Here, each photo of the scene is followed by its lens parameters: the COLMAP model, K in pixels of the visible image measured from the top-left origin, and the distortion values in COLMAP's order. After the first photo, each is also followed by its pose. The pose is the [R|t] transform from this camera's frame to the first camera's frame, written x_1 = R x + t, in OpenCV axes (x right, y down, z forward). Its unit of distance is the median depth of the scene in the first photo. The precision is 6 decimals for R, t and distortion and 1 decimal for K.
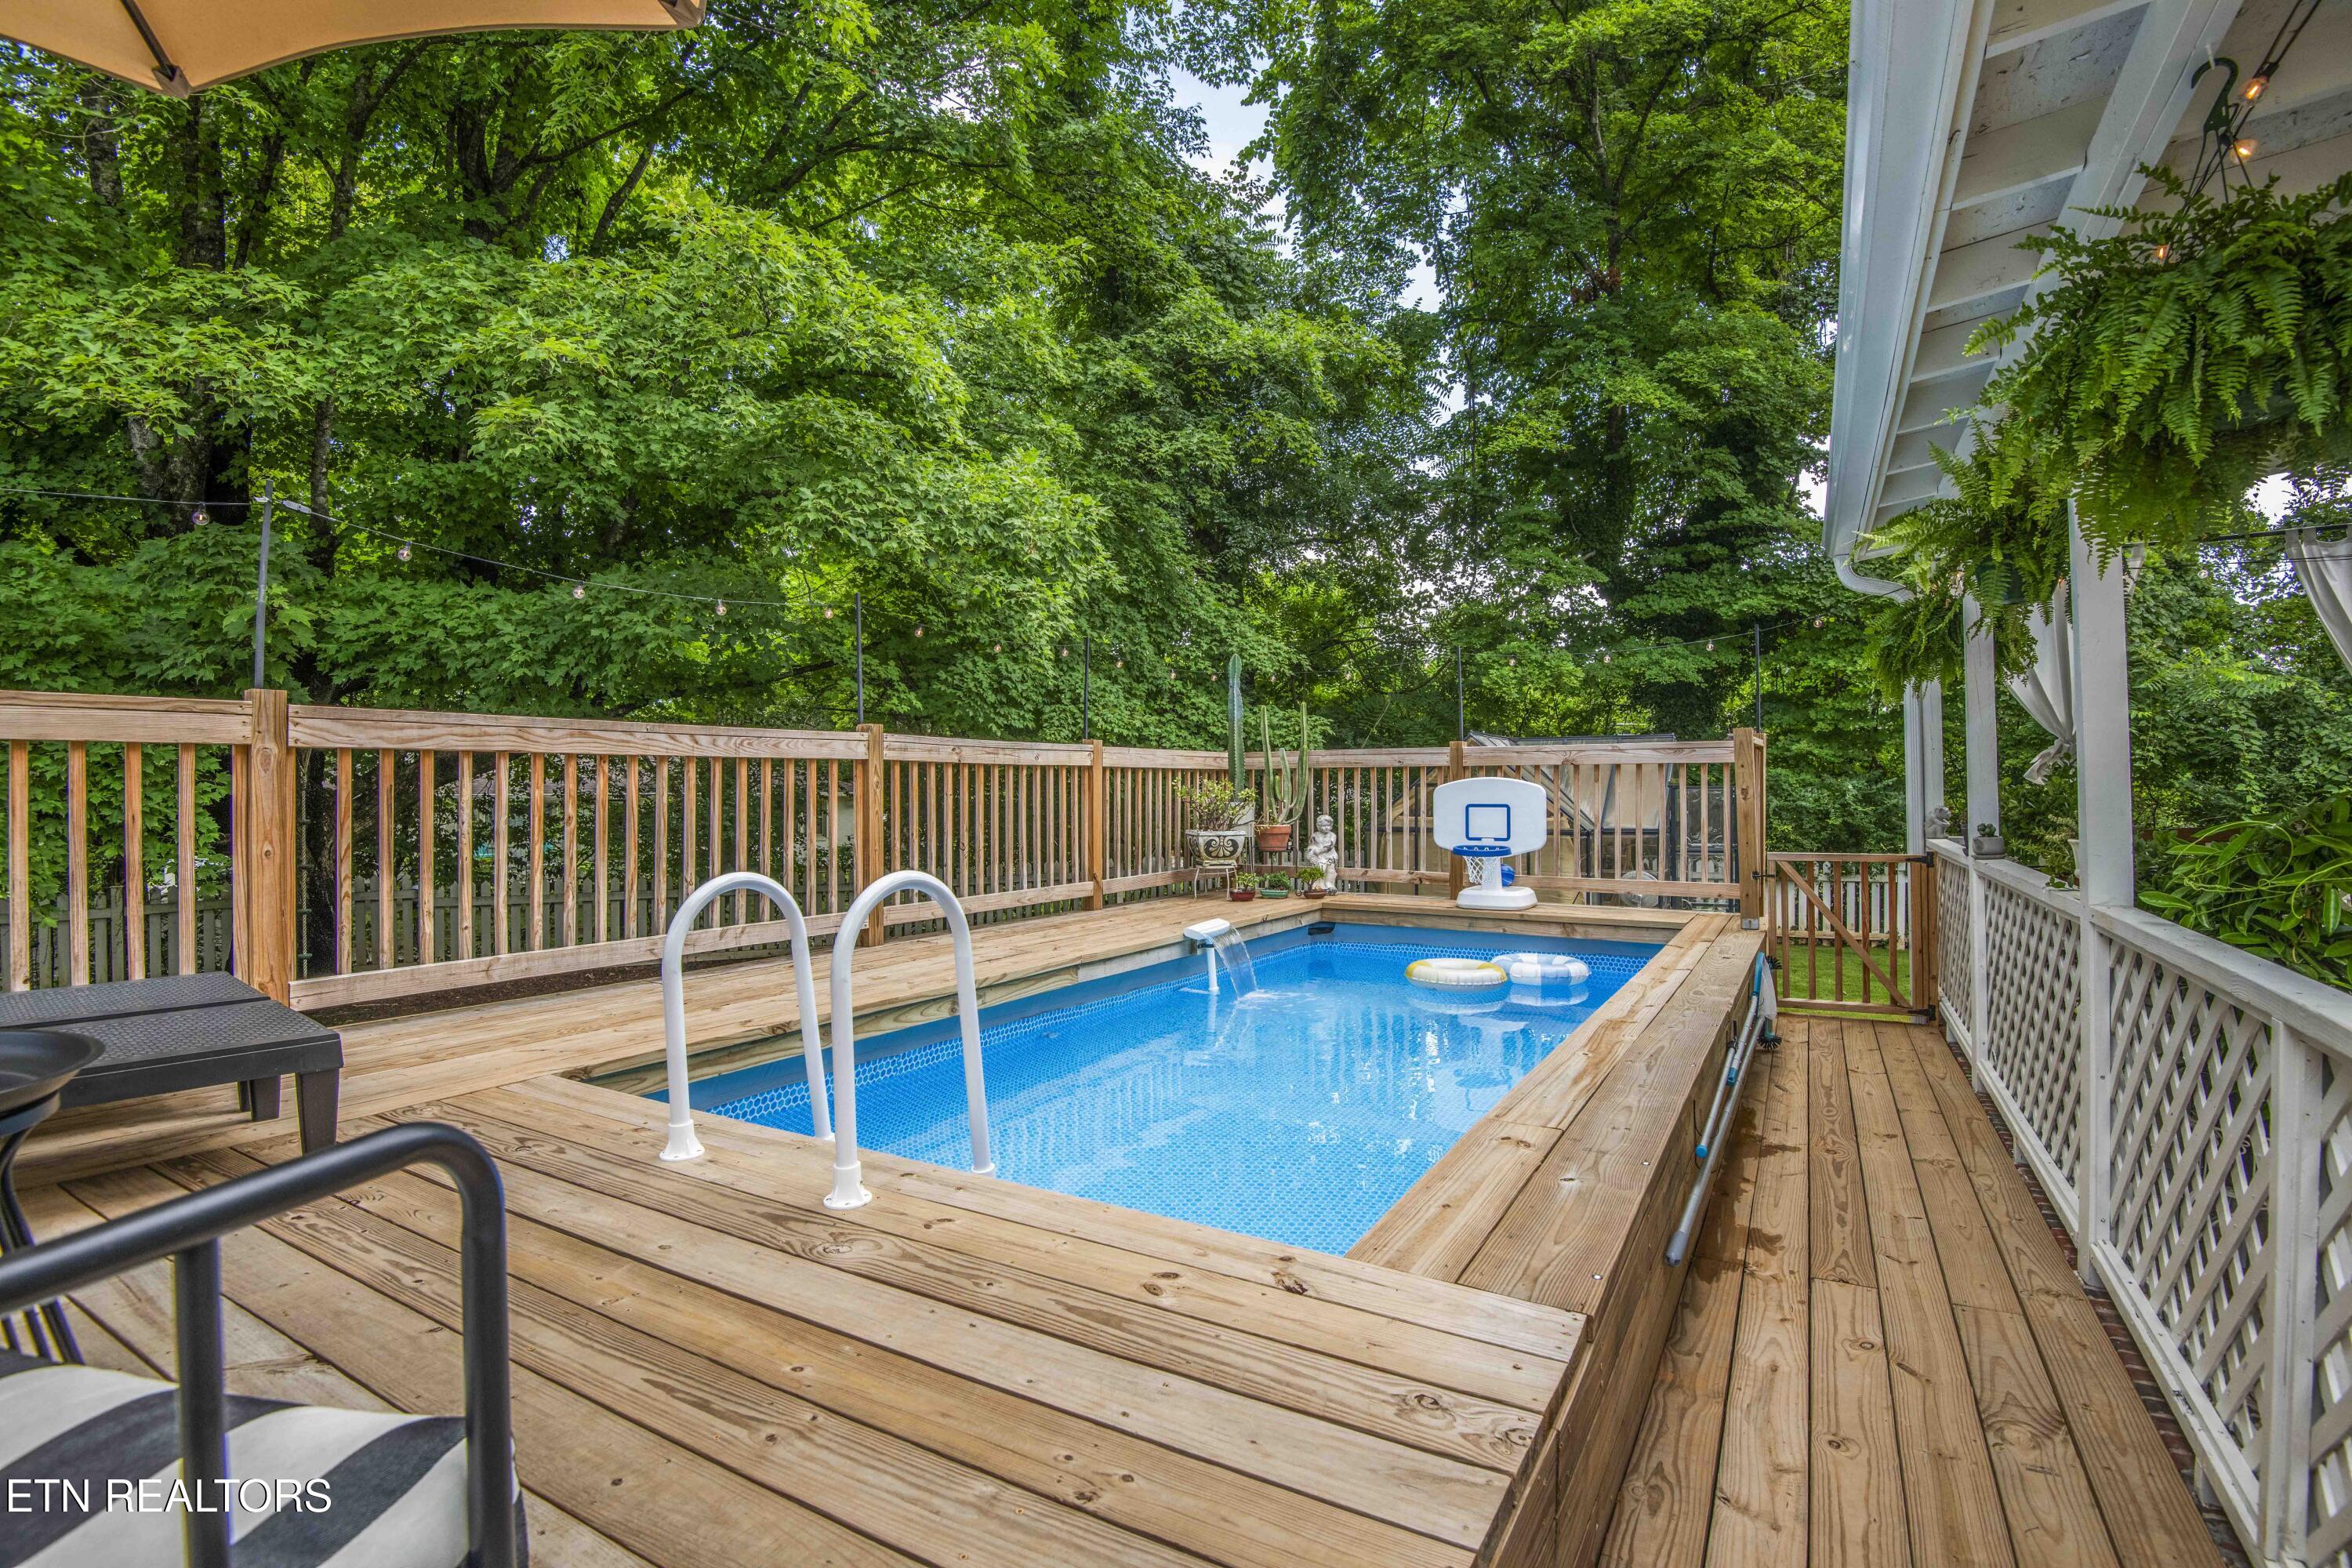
lens RADIAL K [[1088.2, 0, 1184.0], [0, 1088.2, 780.4], [0, 0, 1]] dist [-0.025617, -0.009252]
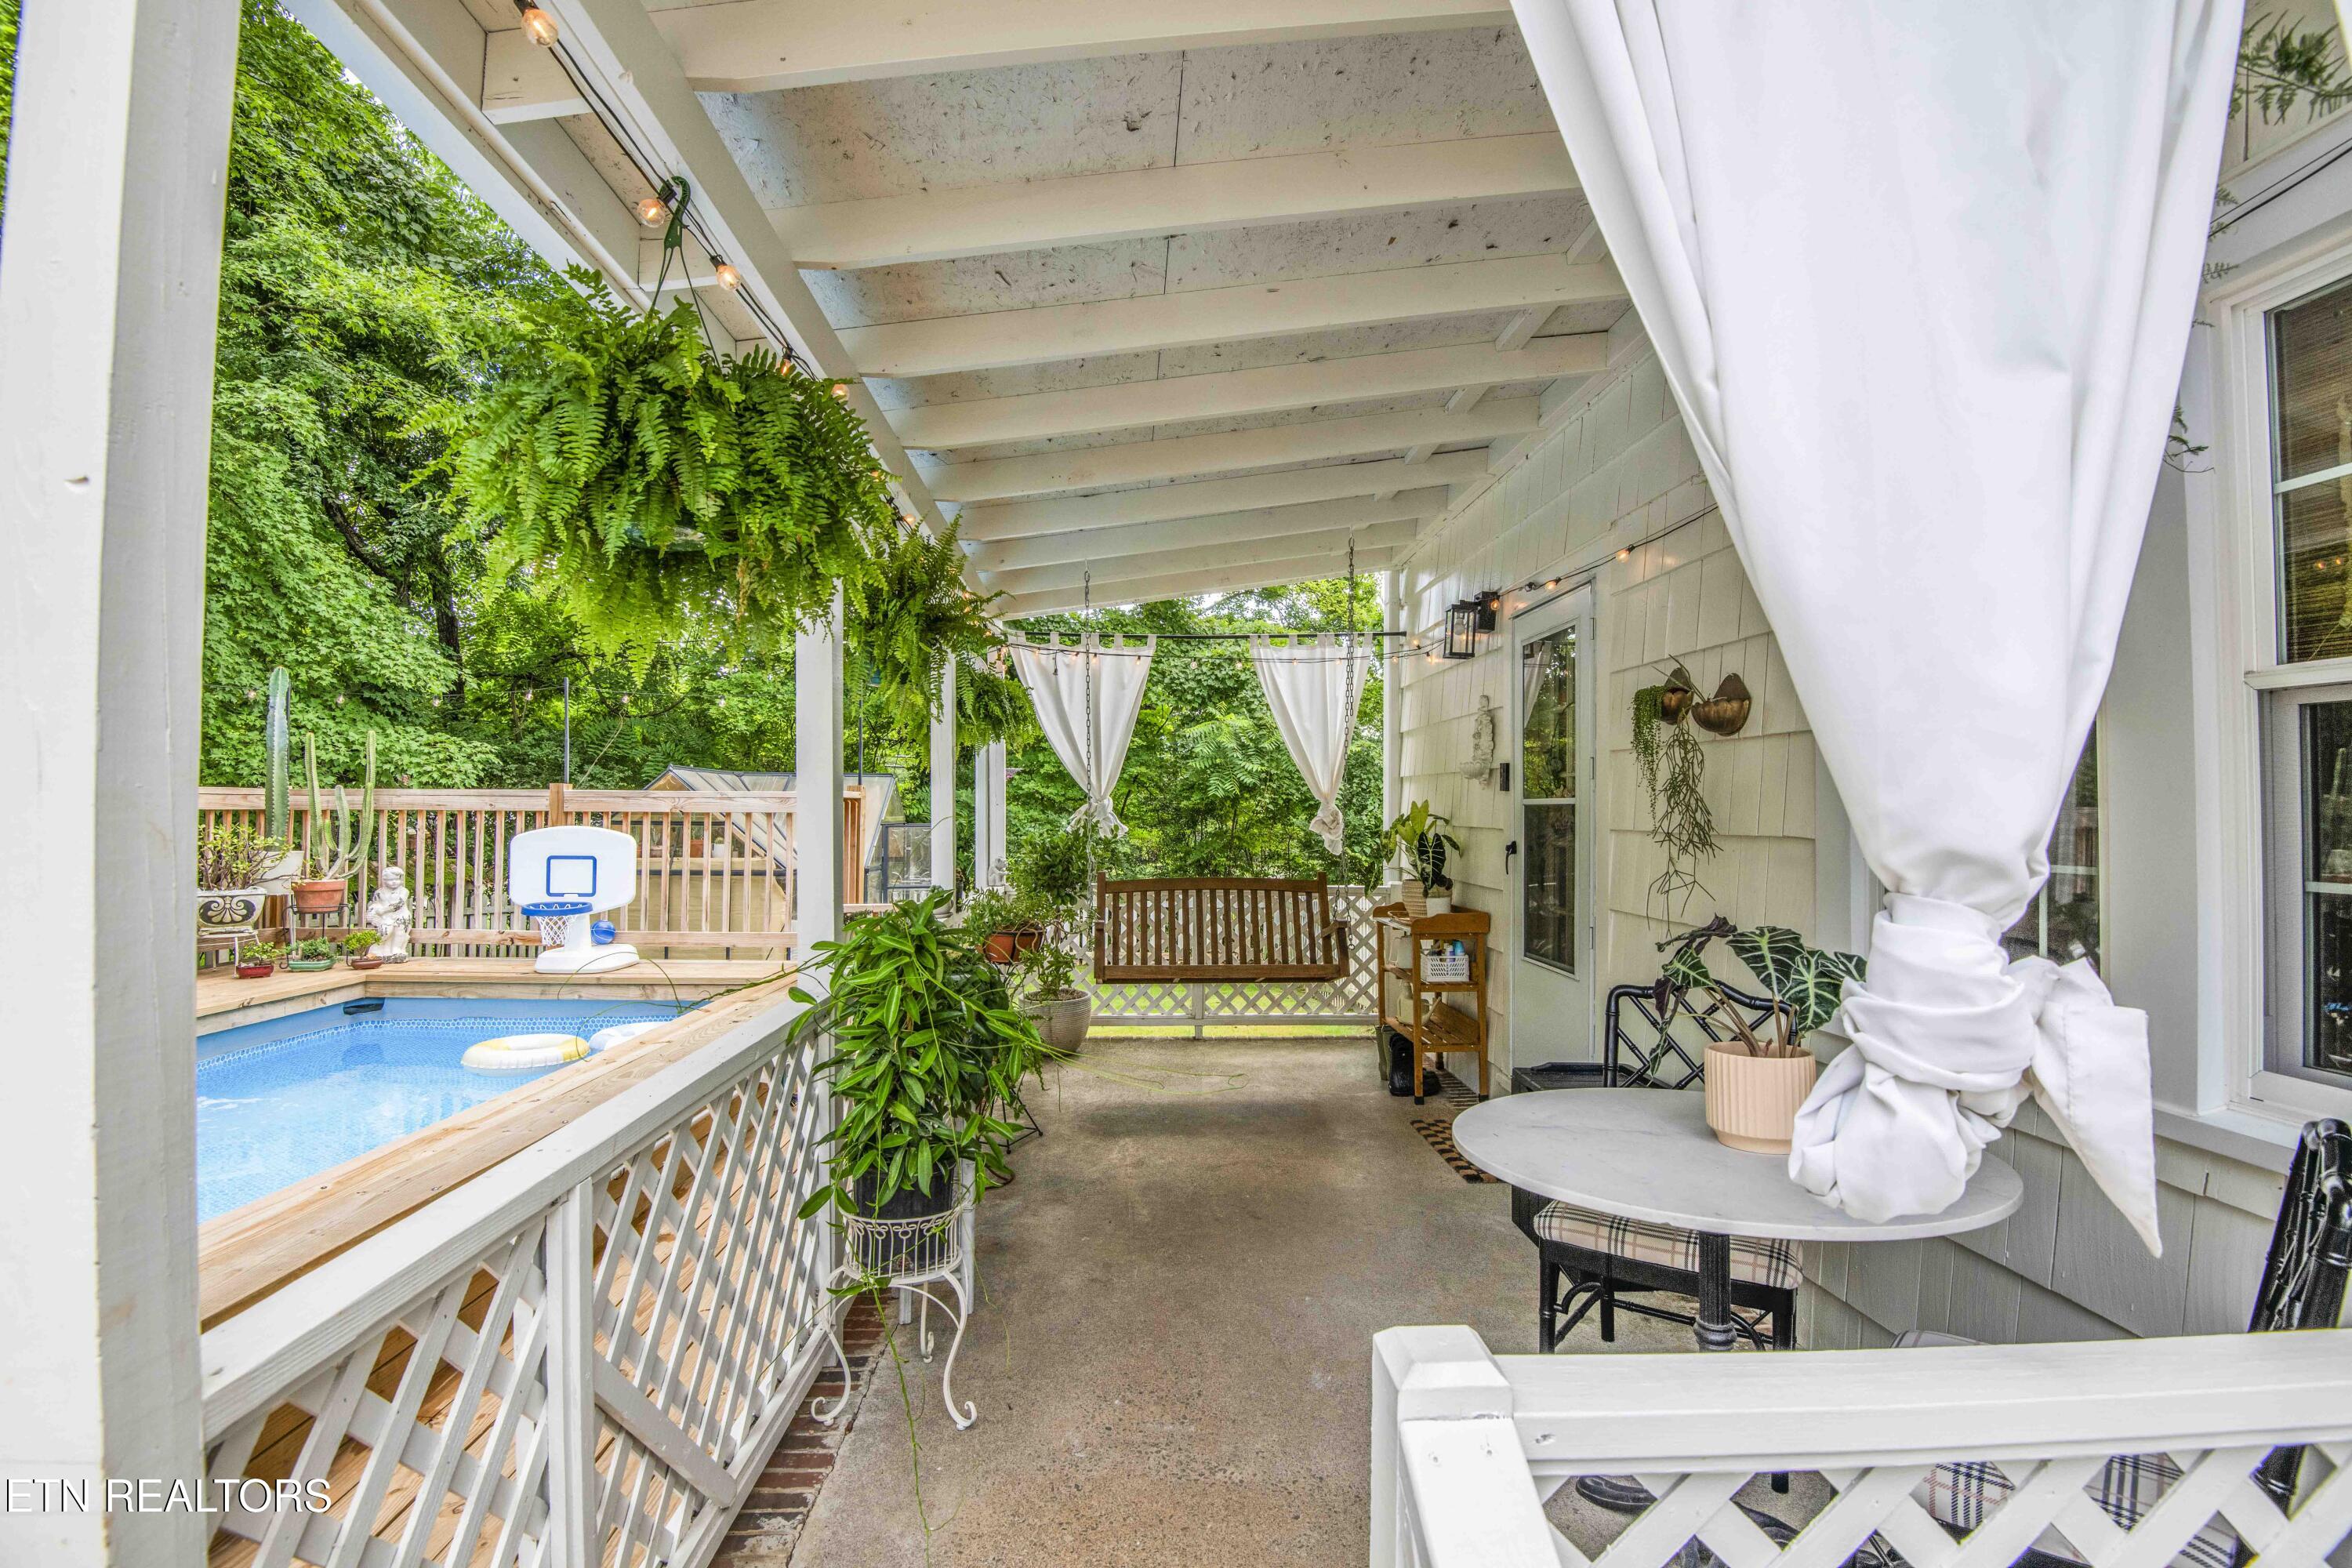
lens RADIAL K [[1088.2, 0, 1167.9], [0, 1088.2, 785.7], [0, 0, 1]] dist [-0.025617, -0.009252]
pose [[0.844522, 0.020873, 0.535113, 0.209010], [-0.012424, 0.999735, -0.019387, -0.024481], [-0.535376, 0.009725, 0.844558, -0.023066]]
